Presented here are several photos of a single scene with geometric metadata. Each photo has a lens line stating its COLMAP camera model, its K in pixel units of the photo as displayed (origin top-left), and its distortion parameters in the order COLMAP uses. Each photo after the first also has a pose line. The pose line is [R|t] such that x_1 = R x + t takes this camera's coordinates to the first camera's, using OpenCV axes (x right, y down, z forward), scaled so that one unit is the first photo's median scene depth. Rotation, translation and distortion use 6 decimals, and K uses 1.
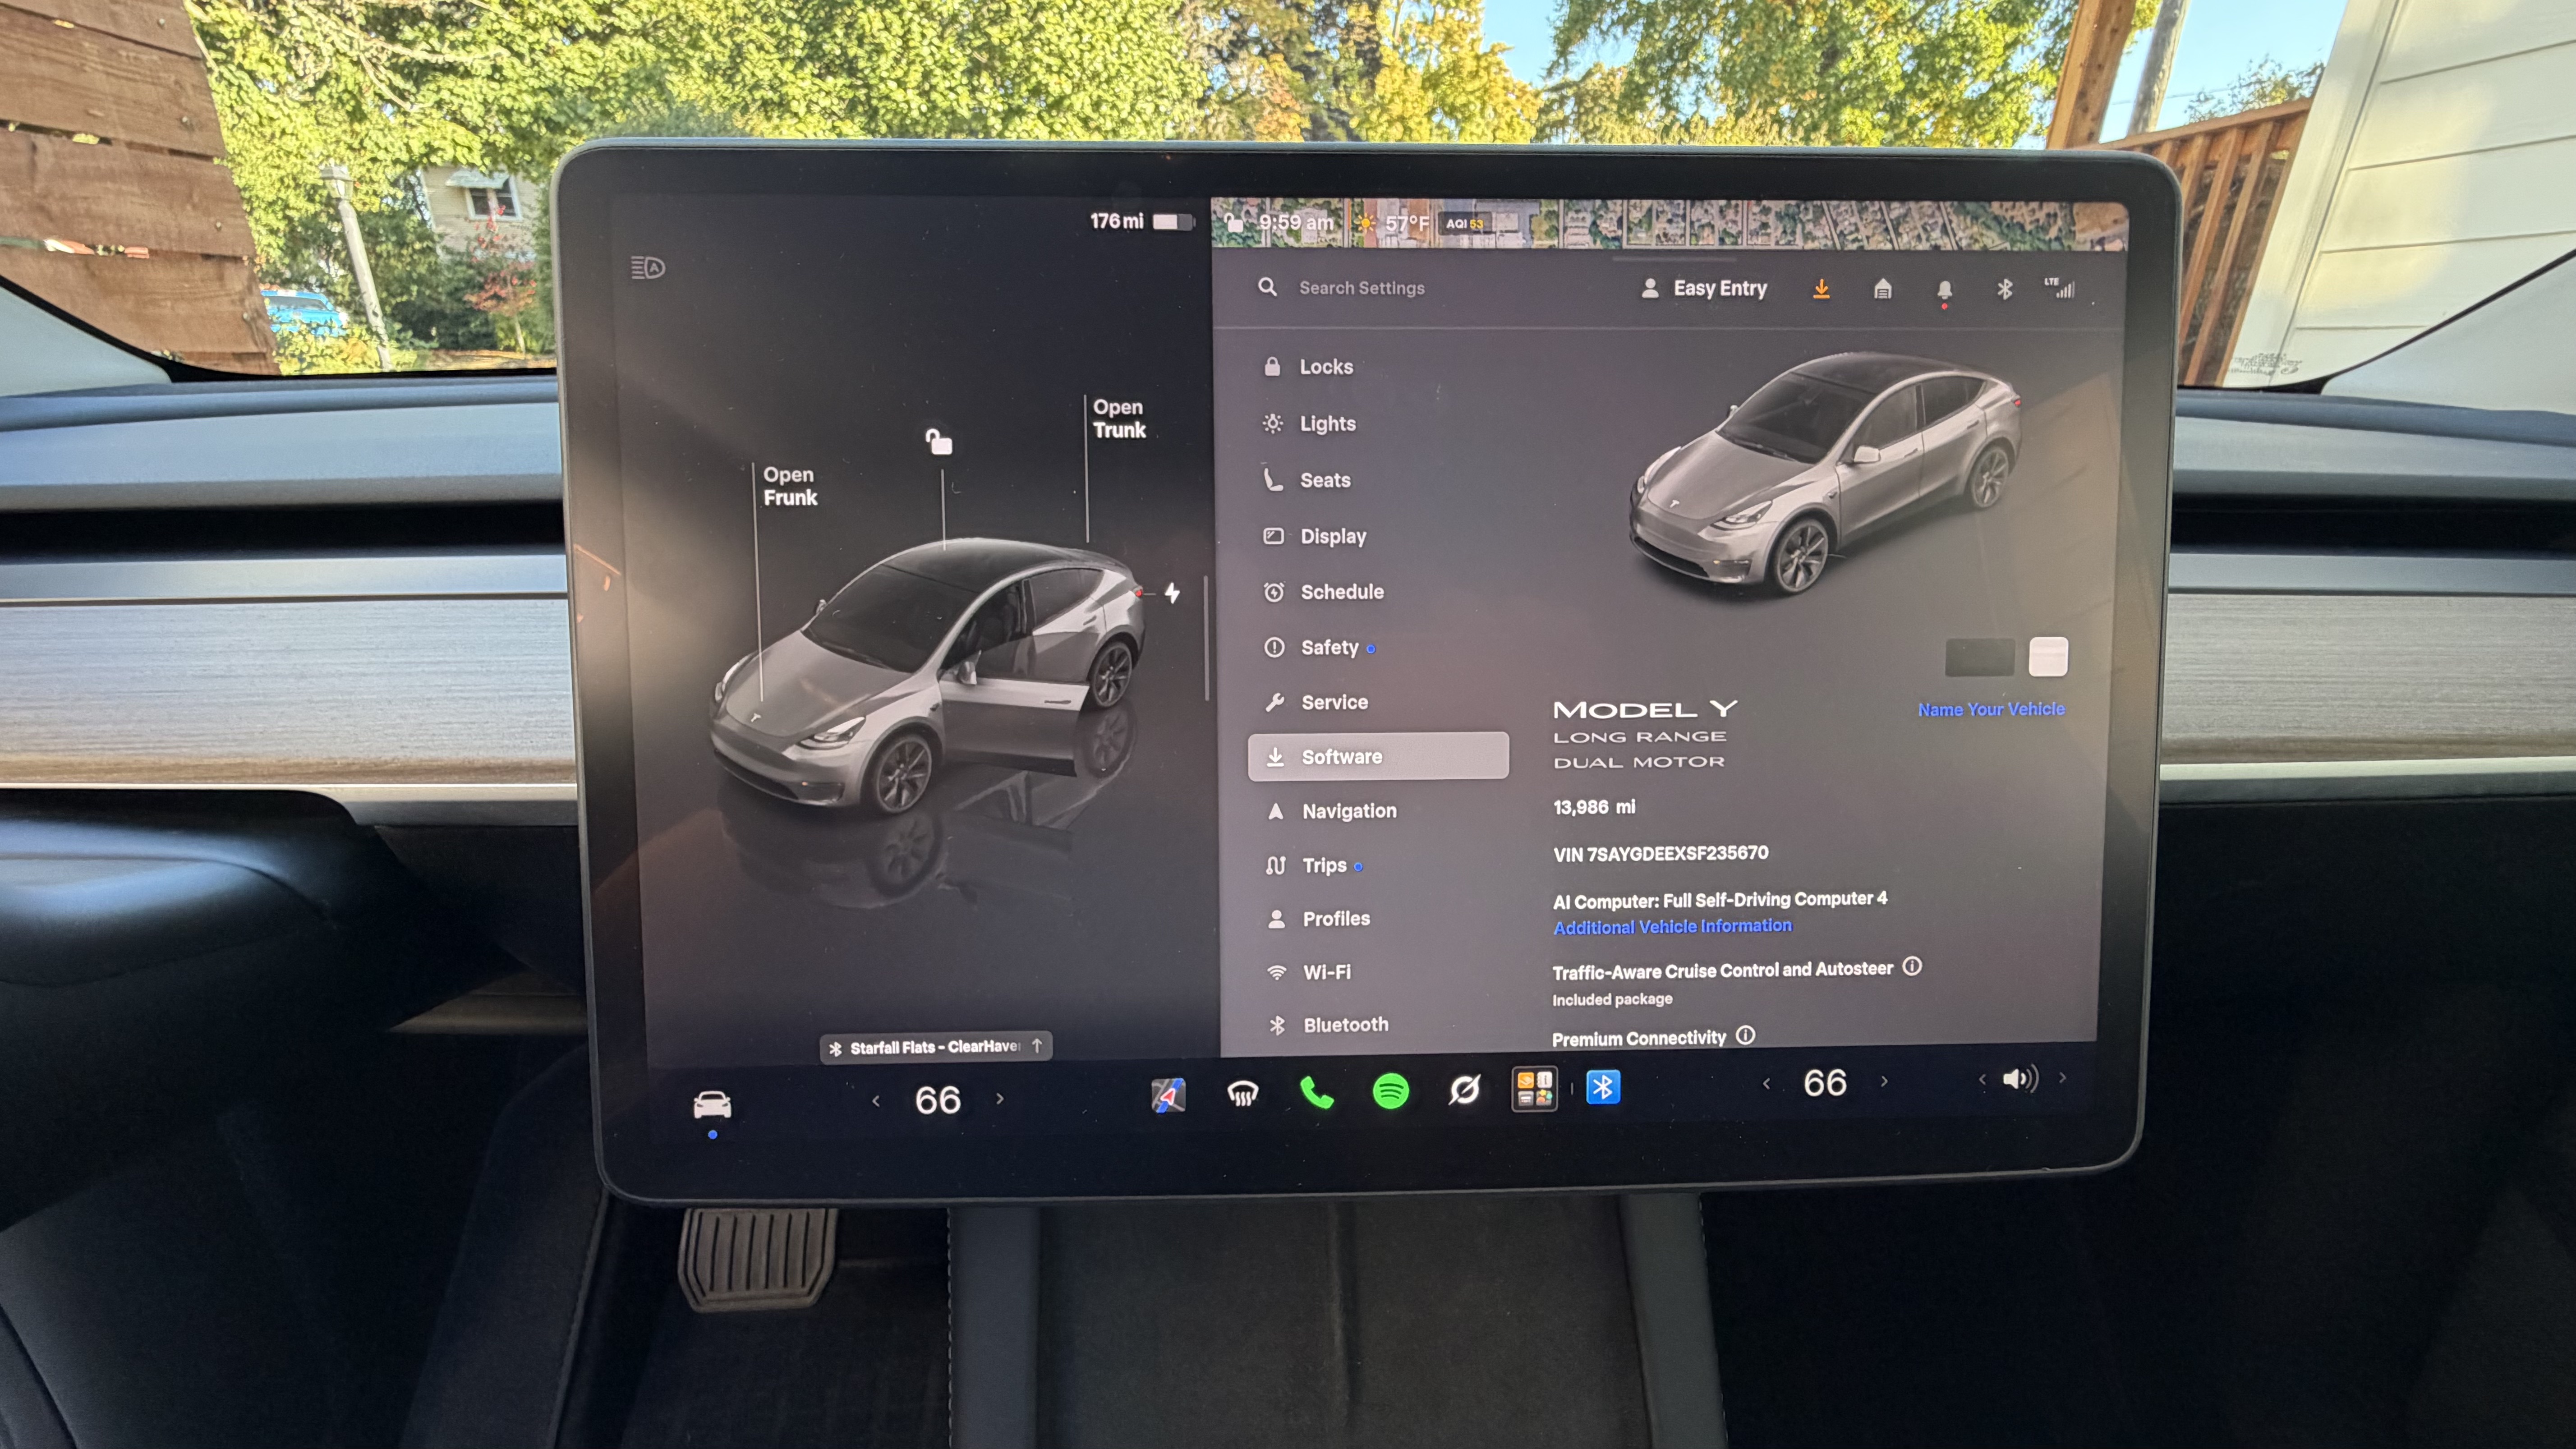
lens RADIAL K [[1021.6, 0, 1284.5], [0, 1021.6, 728.9], [0, 0, 1]] dist [-0.001075, 0.000836]
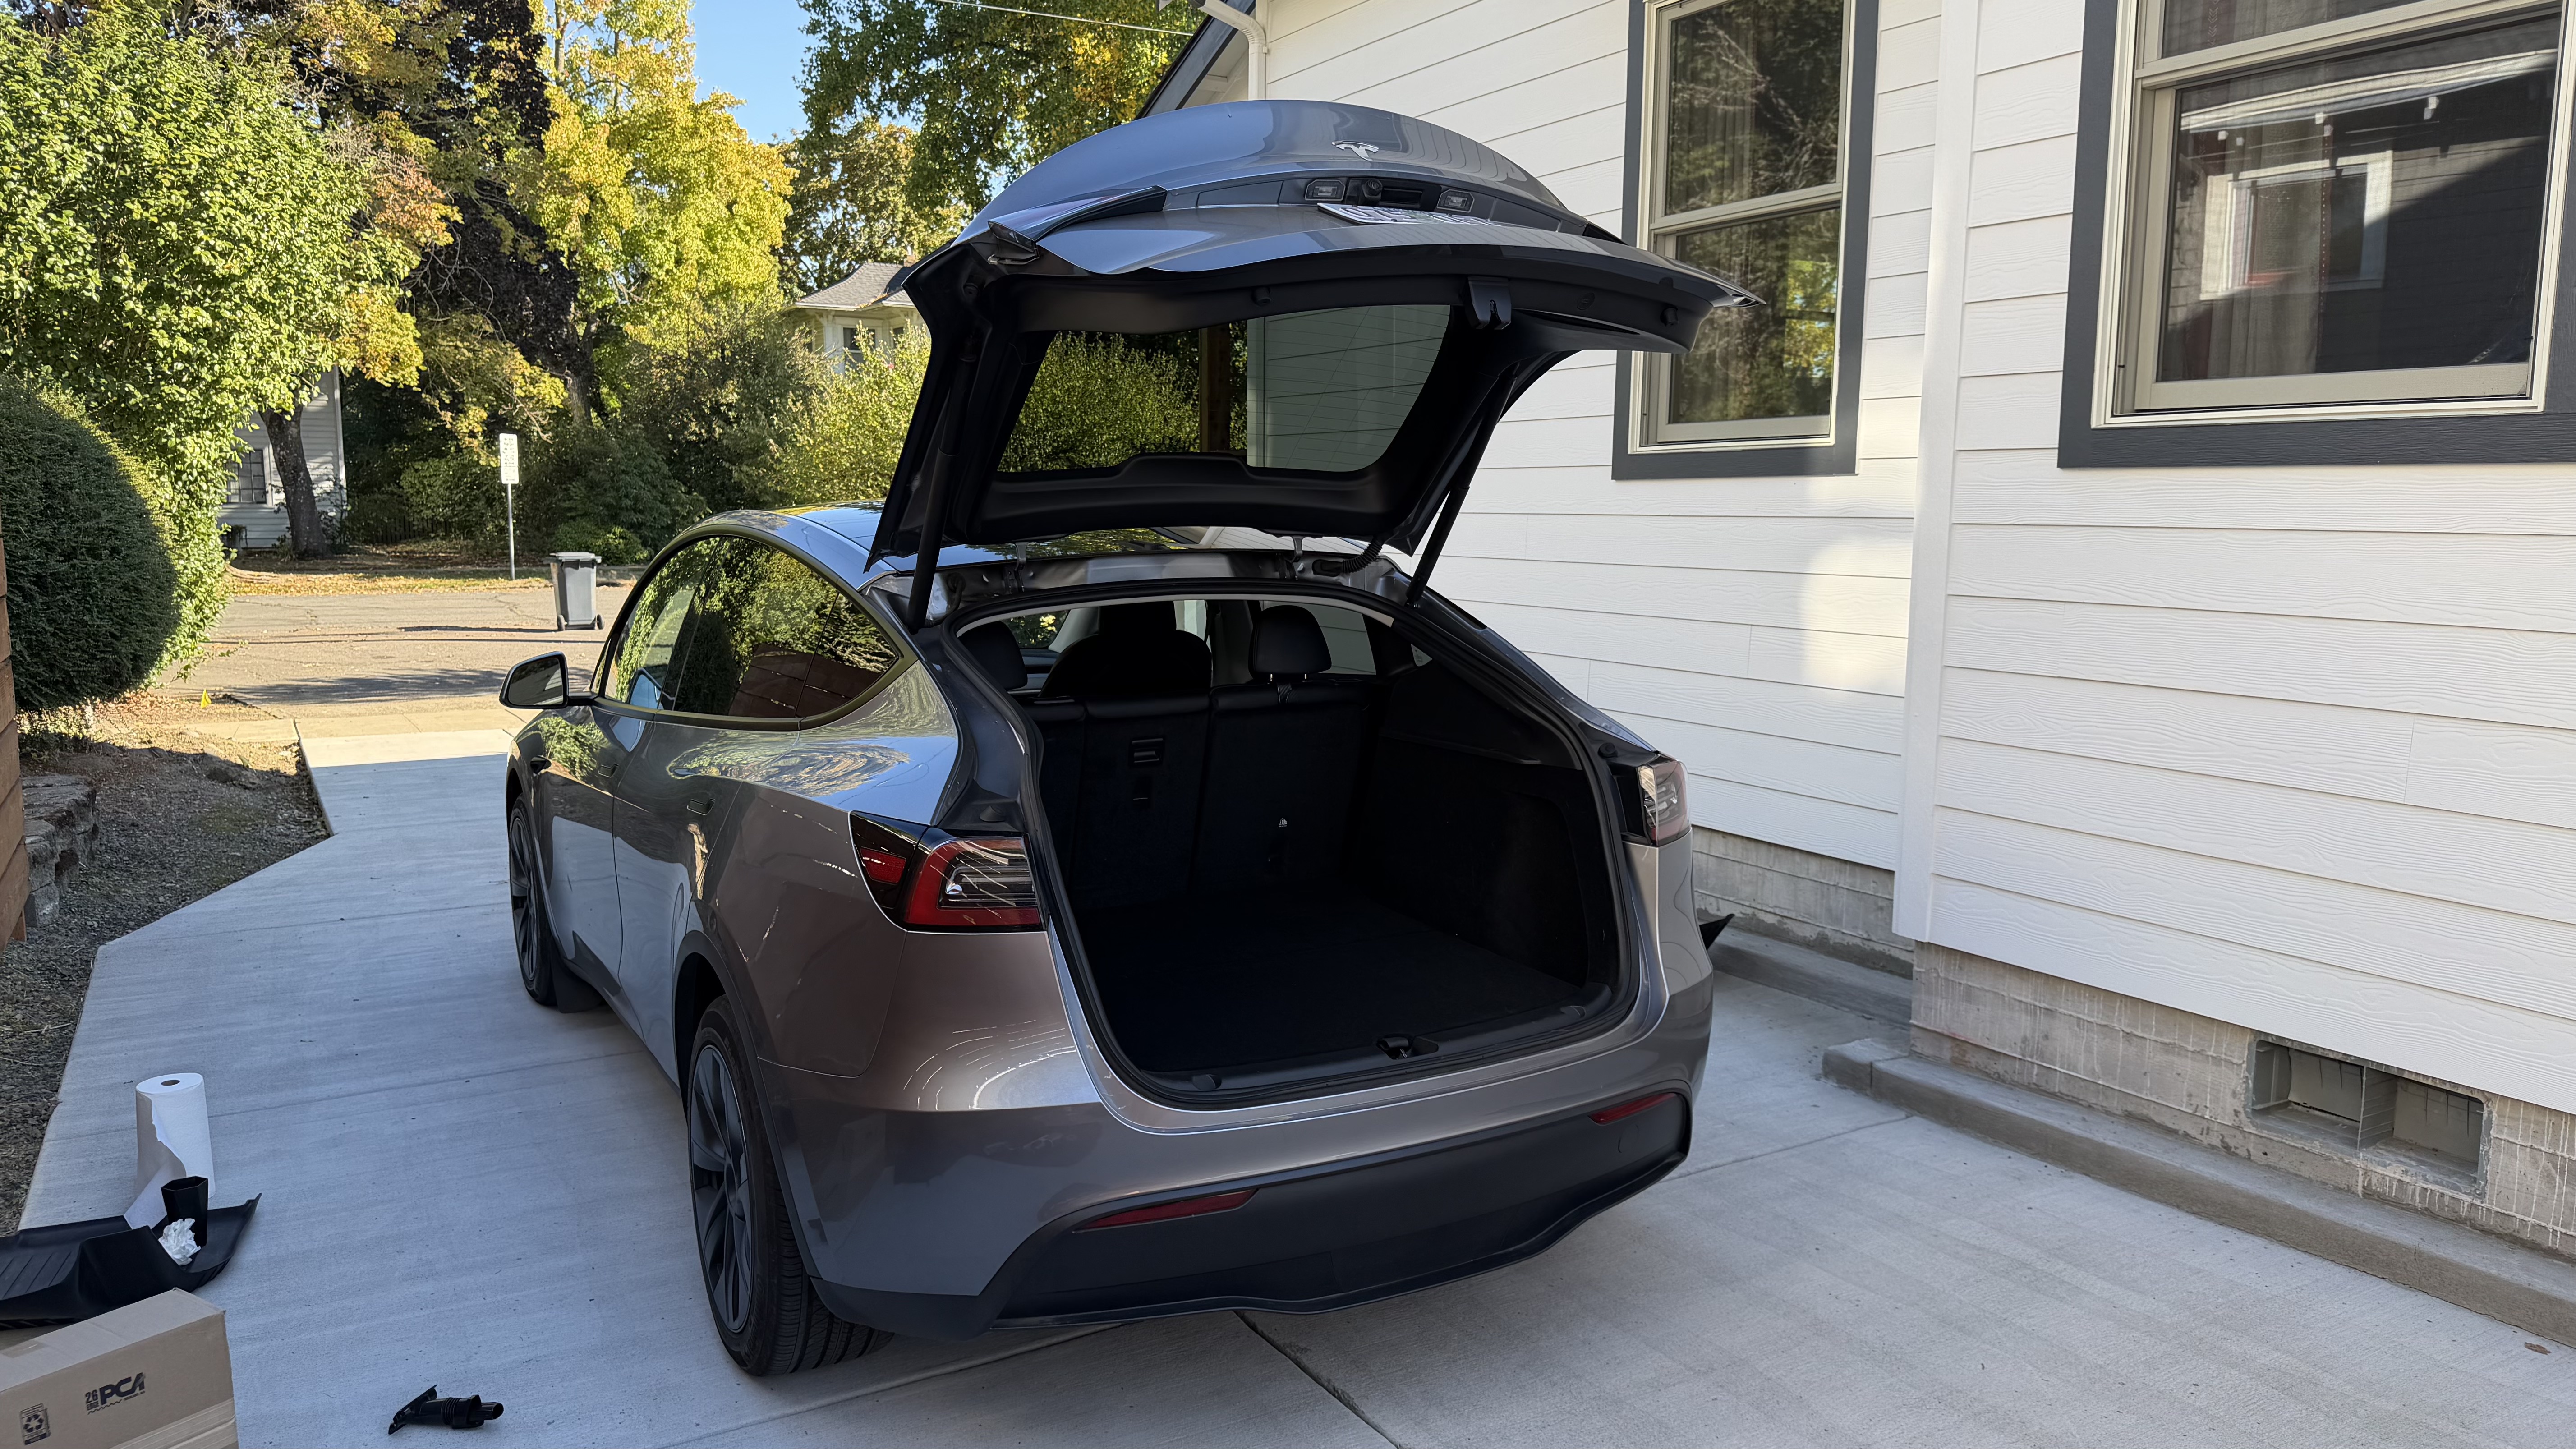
lens RADIAL K [[1808.3, 0, 1280.7], [0, 1808.3, 732.3], [0, 0, 1]] dist [0.026485, -0.001367]
pose [[0.891820, -0.076553, 0.445866, -0.146366], [0.174677, 0.967416, -0.183289, 0.138476], [-0.417307, 0.241343, 0.876133, -0.525573]]
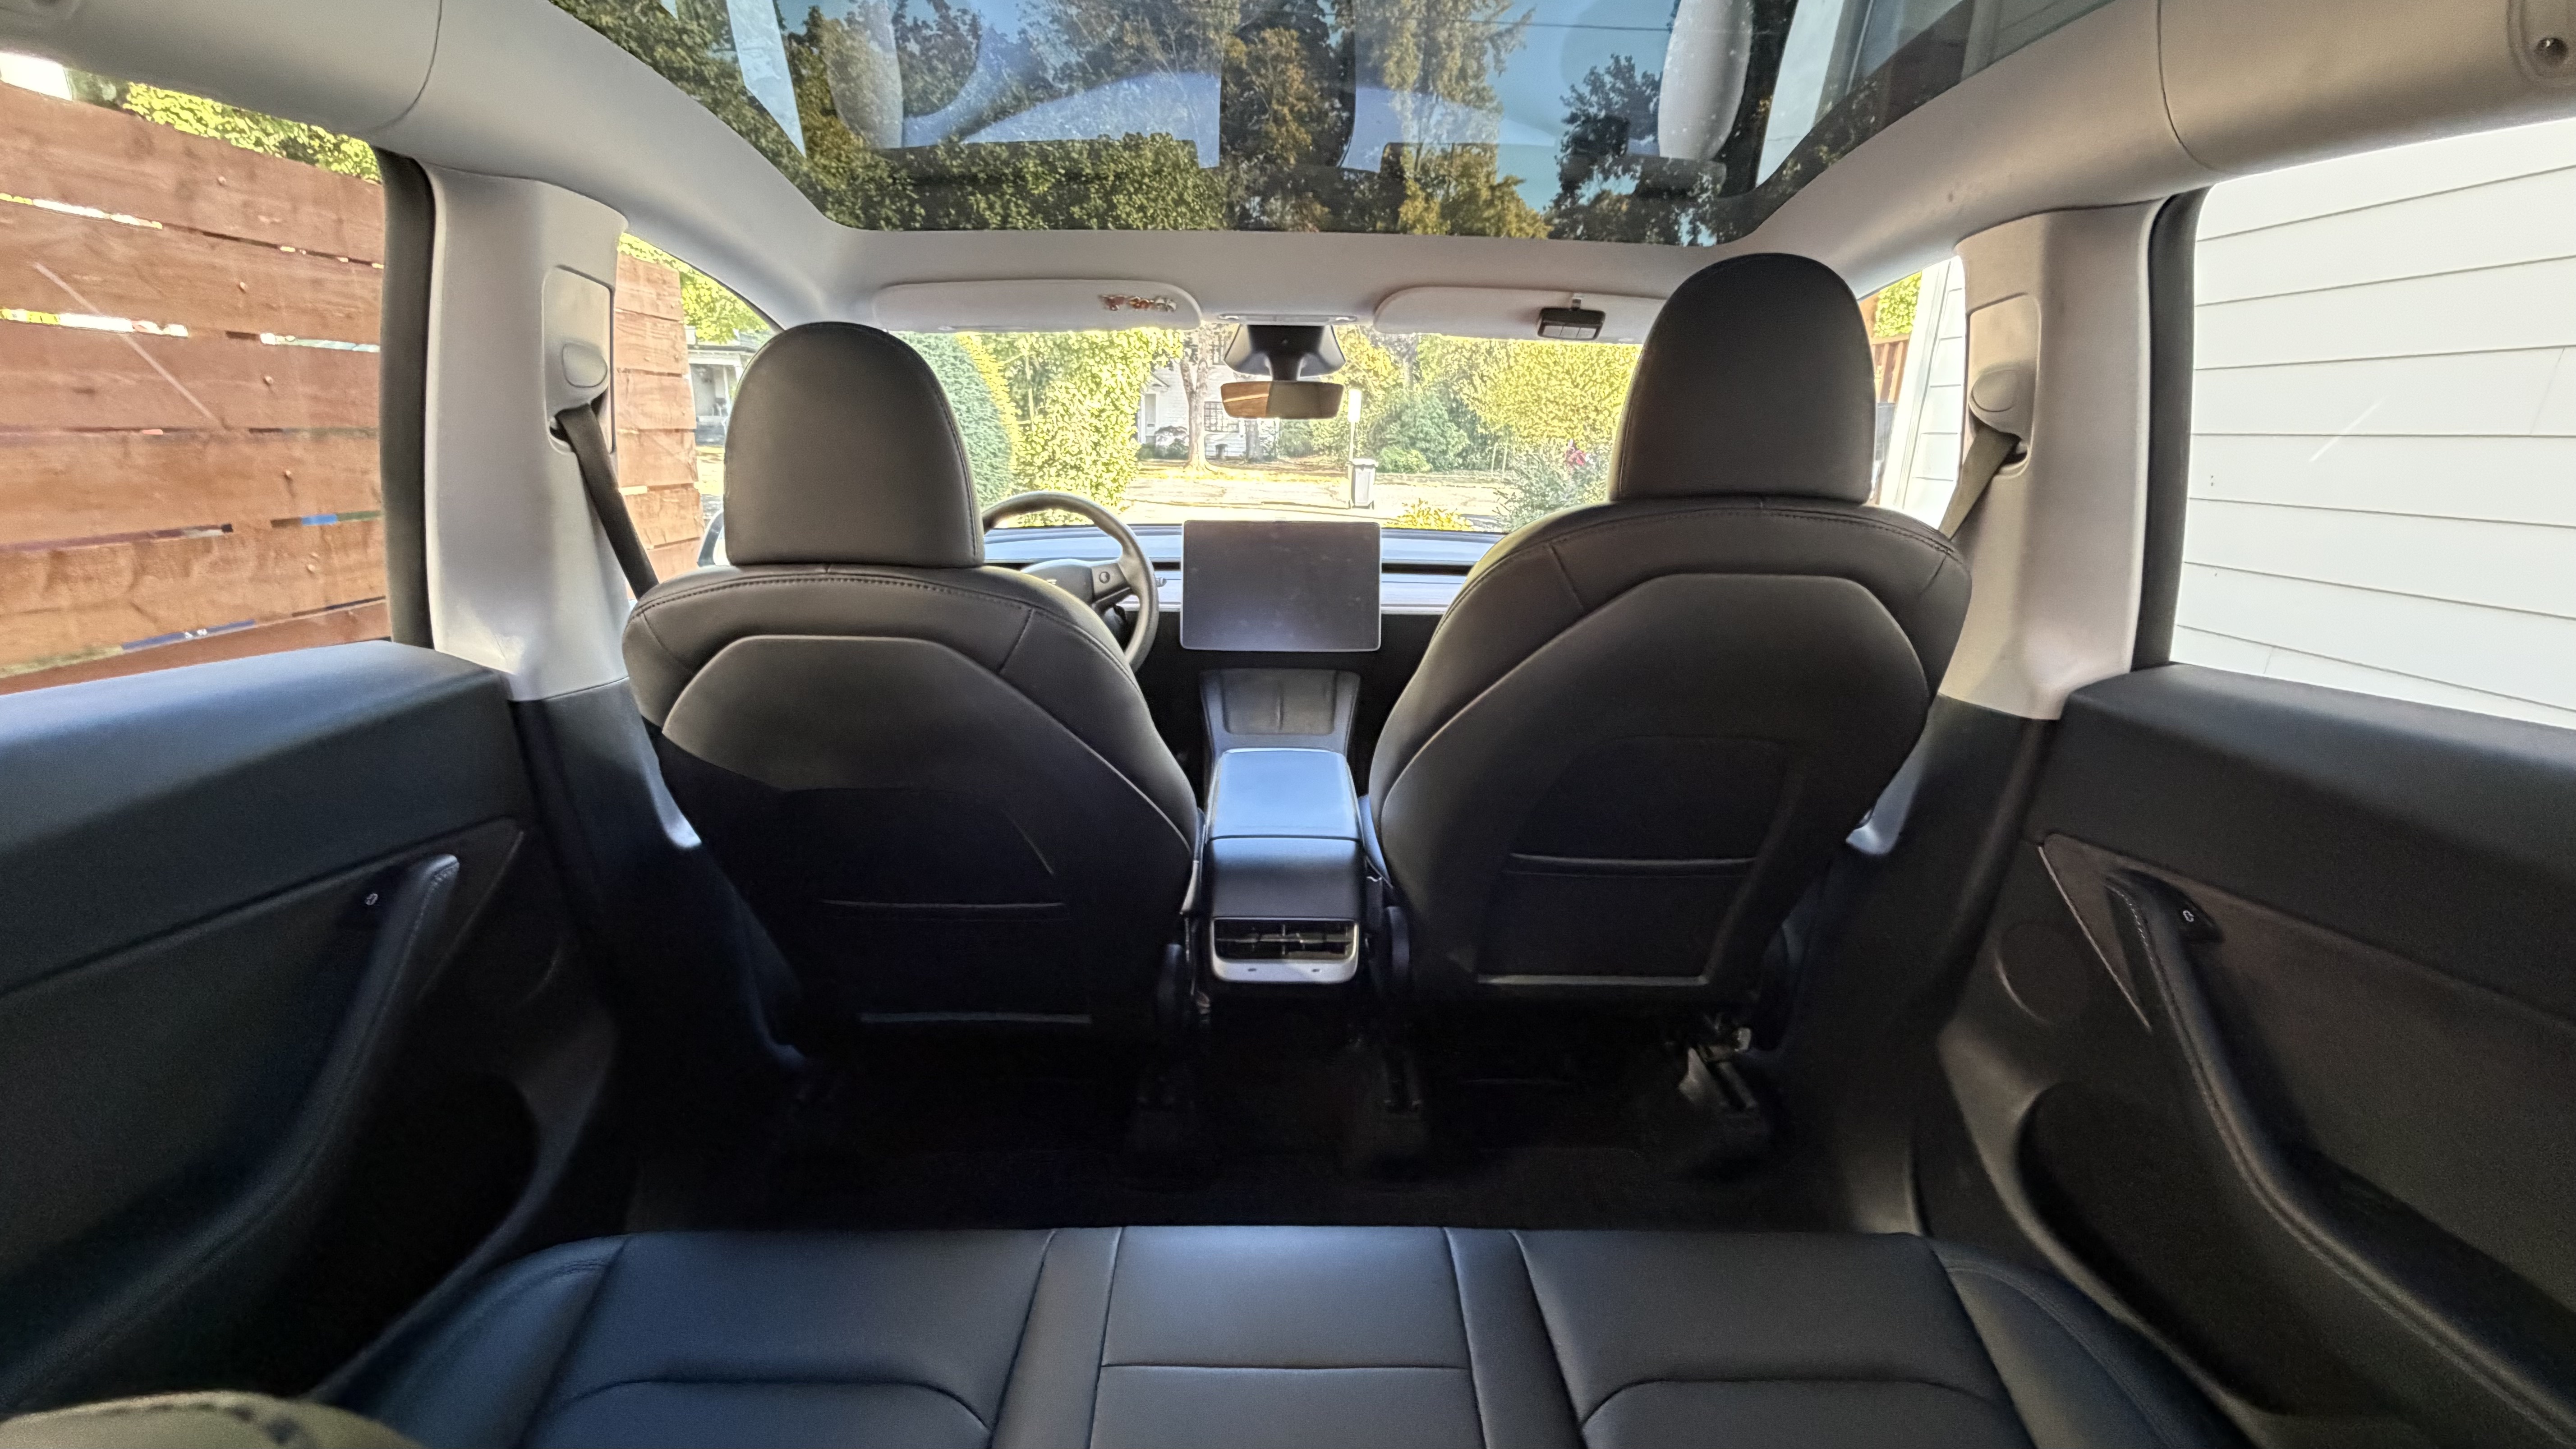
lens RADIAL K [[1024.5, 0, 1281.6], [0, 1024.5, 713.2], [0, 0, 1]] dist [-0.001631, 0.000415]
pose [[0.999523, 0.015794, -0.026545, 0.008285], [-0.018294, 0.995145, -0.096706, 0.042561], [0.024888, 0.097145, 0.994959, -0.167420]]
